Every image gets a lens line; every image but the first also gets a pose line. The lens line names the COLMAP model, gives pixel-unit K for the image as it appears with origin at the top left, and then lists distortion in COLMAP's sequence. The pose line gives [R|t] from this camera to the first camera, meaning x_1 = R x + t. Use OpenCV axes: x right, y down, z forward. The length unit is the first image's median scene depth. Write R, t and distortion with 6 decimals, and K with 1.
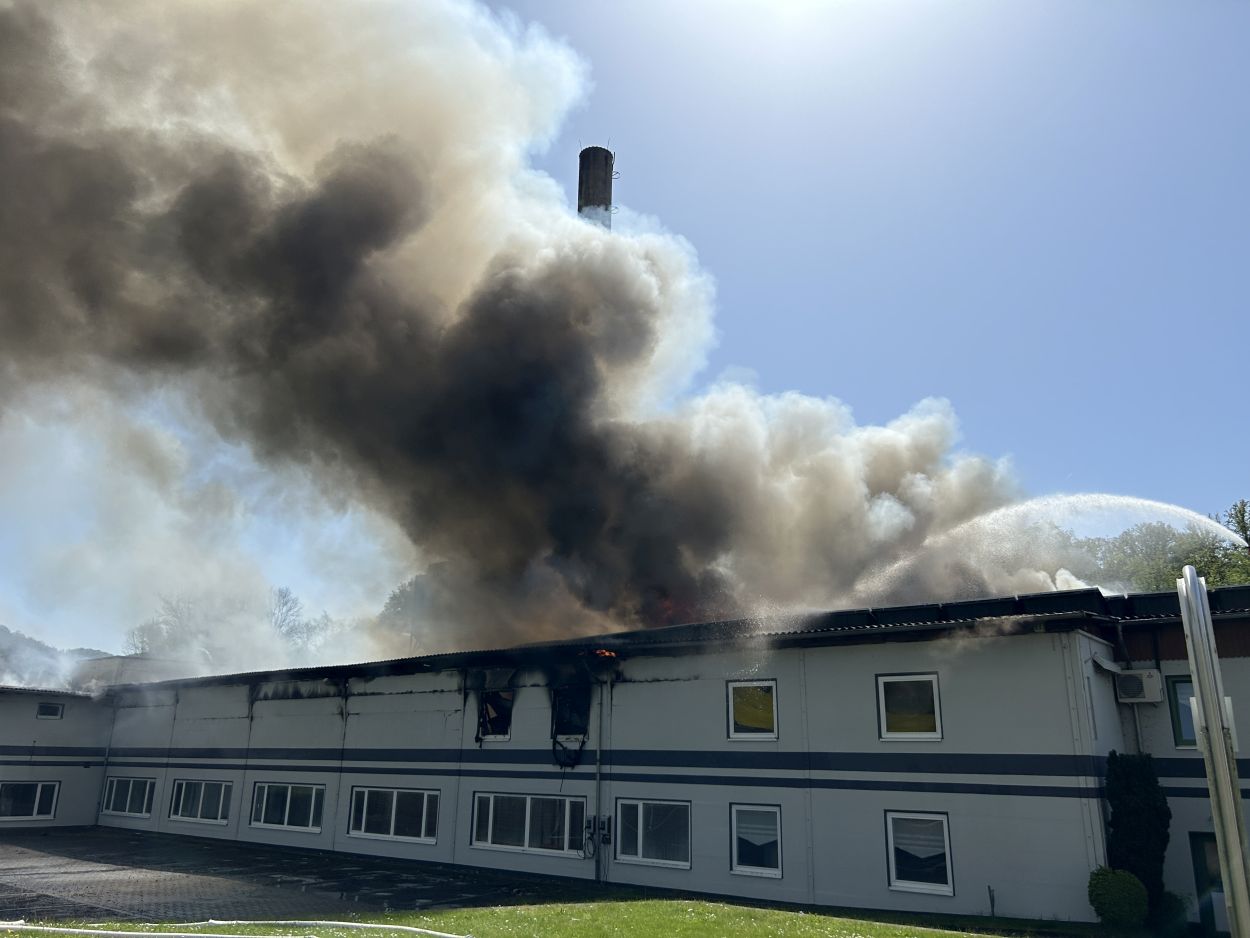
lens RADIAL K [[933.0, 0, 618.9], [0, 933.0, 464.7], [0, 0, 1]] dist [0.034763, -0.041725]
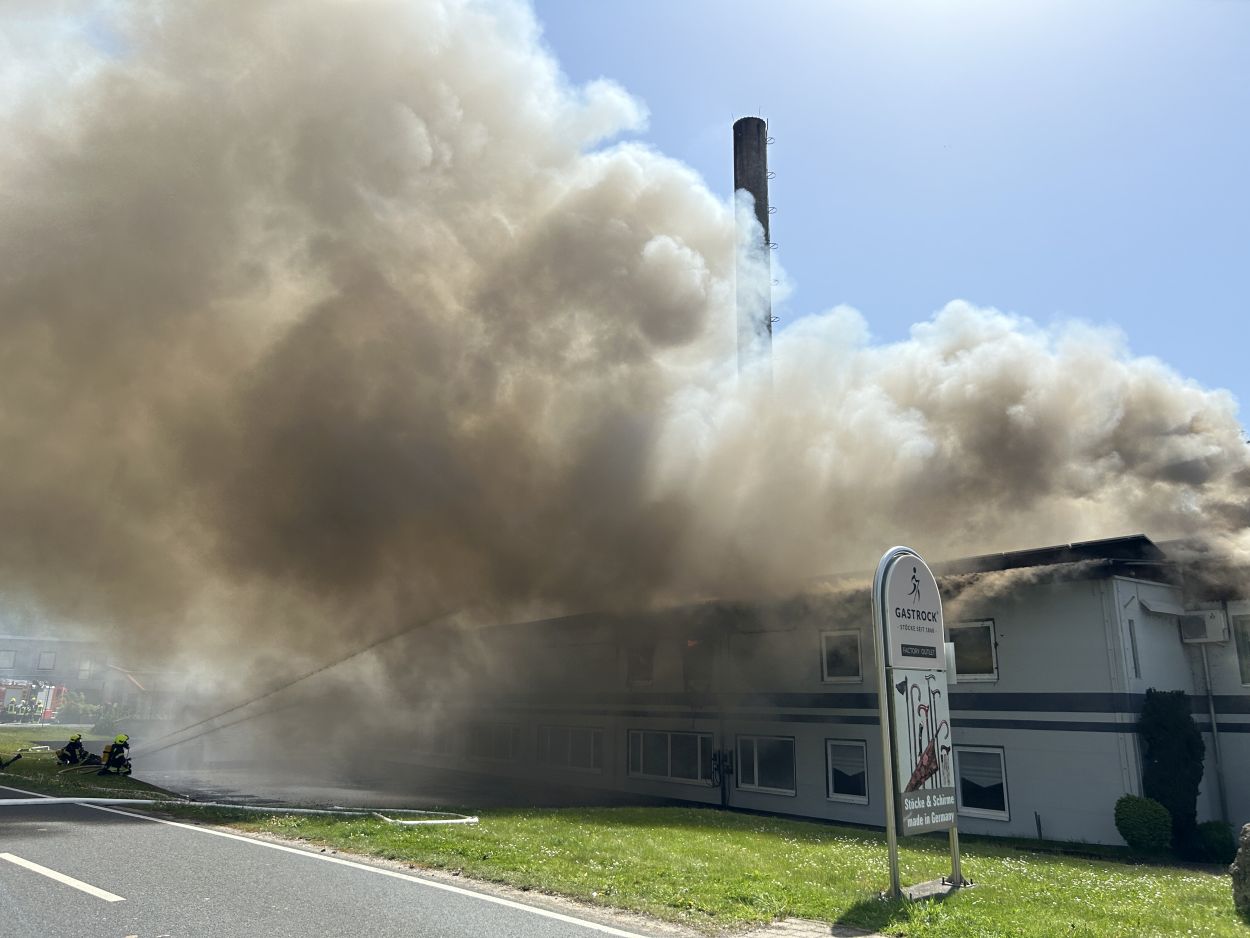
lens RADIAL K [[933.0, 0, 623.7], [0, 933.0, 457.6], [0, 0, 1]] dist [0.034763, -0.041725]
pose [[0.964804, -0.072390, -0.252812, 0.170326], [0.084091, 0.995816, 0.035777, -0.029865], [0.249164, -0.055777, 0.966854, -0.109296]]
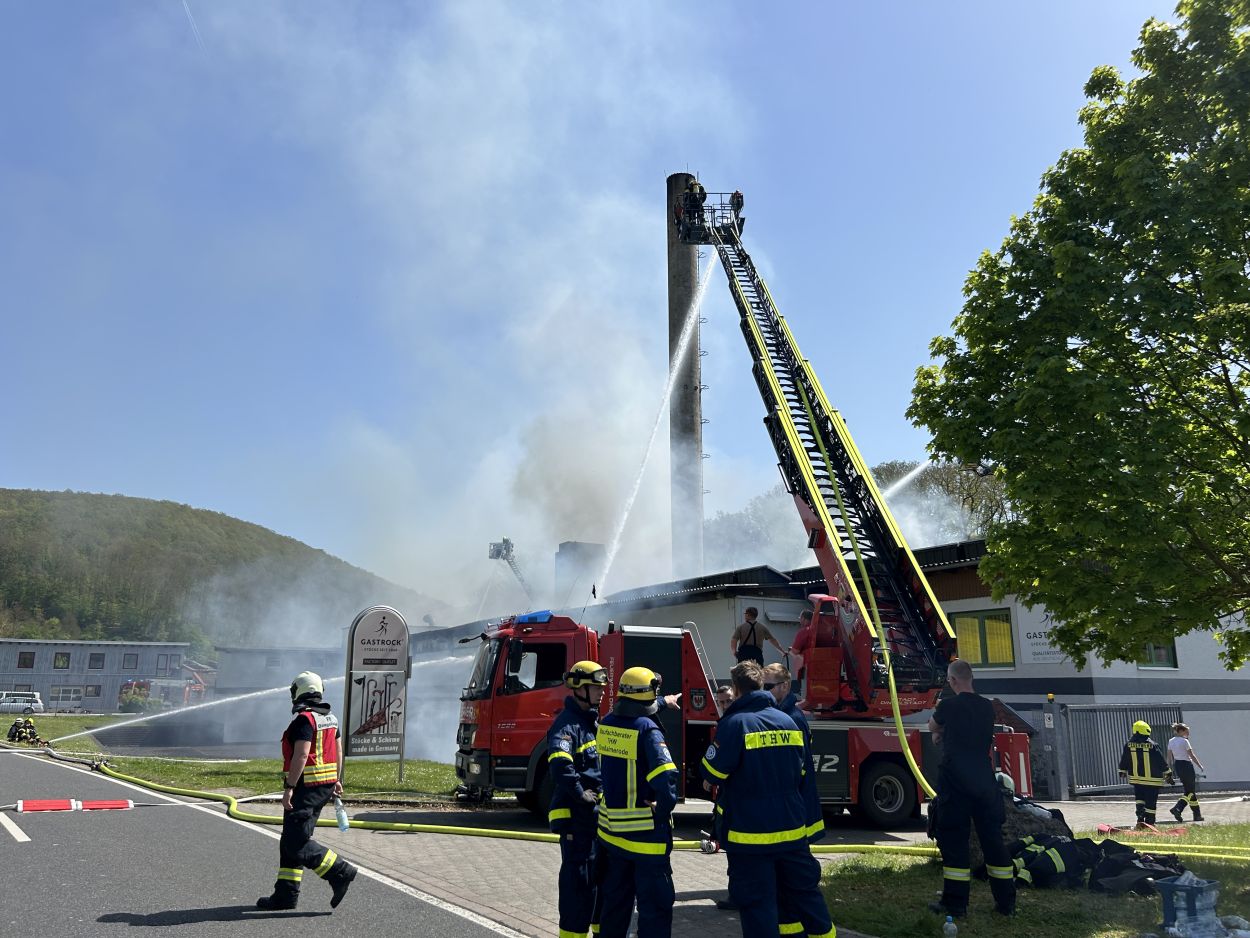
lens RADIAL K [[933.0, 0, 622.2], [0, 933.0, 470.0], [0, 0, 1]] dist [0.034763, -0.041725]
pose [[0.931453, -0.101083, -0.349539, 0.623322], [0.125650, 0.990899, 0.048275, -0.084290], [0.341479, -0.088885, 0.935677, -0.309555]]
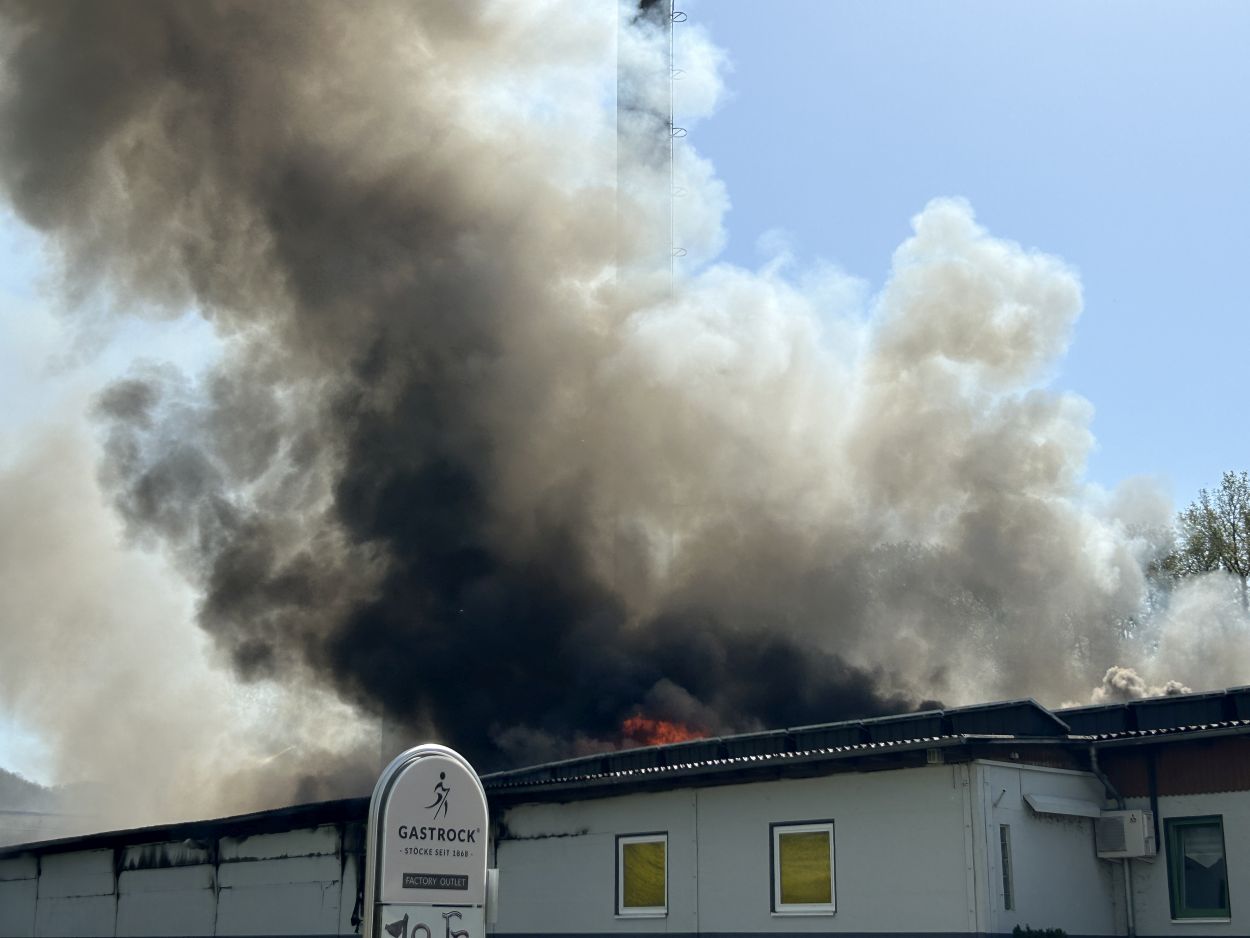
lens RADIAL K [[1653.7, 0, 620.8], [0, 1653.7, 489.4], [0, 0, 1]] dist [0.050211, 0.000000]
pose [[0.977961, -0.064359, -0.198620, 0.355574], [0.070951, 0.997134, 0.026245, -0.062044], [0.196362, -0.039759, 0.979725, -0.217229]]
